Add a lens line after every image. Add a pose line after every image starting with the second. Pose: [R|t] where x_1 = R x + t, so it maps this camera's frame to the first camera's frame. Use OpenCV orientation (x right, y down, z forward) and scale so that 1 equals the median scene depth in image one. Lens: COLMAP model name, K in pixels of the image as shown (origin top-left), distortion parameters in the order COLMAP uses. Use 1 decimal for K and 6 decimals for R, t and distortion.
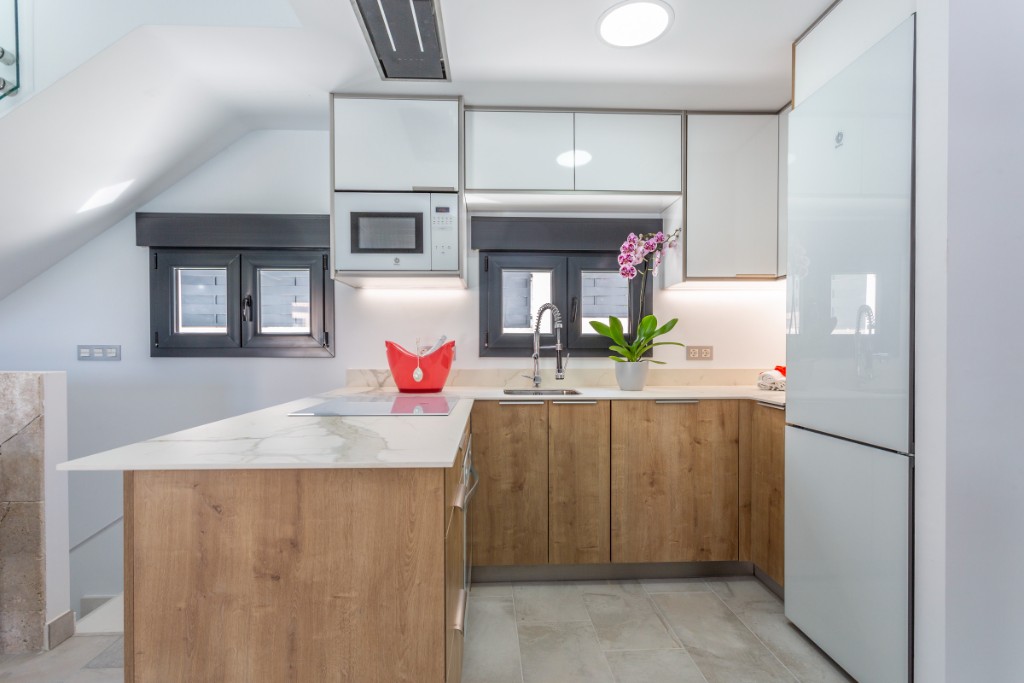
lens RADIAL K [[497.4, 0, 507.6], [0, 497.4, 352.2], [0, 0, 1]] dist [0.001270, 0.000268]
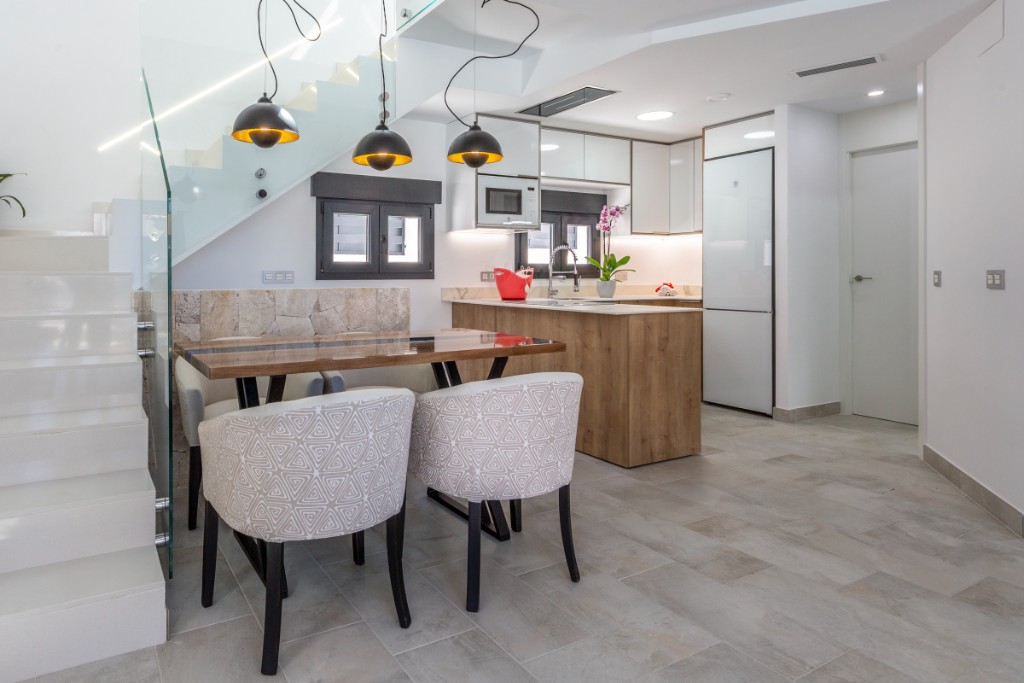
lens RADIAL K [[493.6, 0, 509.3], [0, 493.6, 270.9], [0, 0, 1]] dist [0.000753, 0.000099]
pose [[0.901223, 0.000089, 0.433355, -0.823298], [0.005797, 0.999908, -0.012260, 0.004838], [-0.433316, 0.013561, 0.901140, -0.400777]]
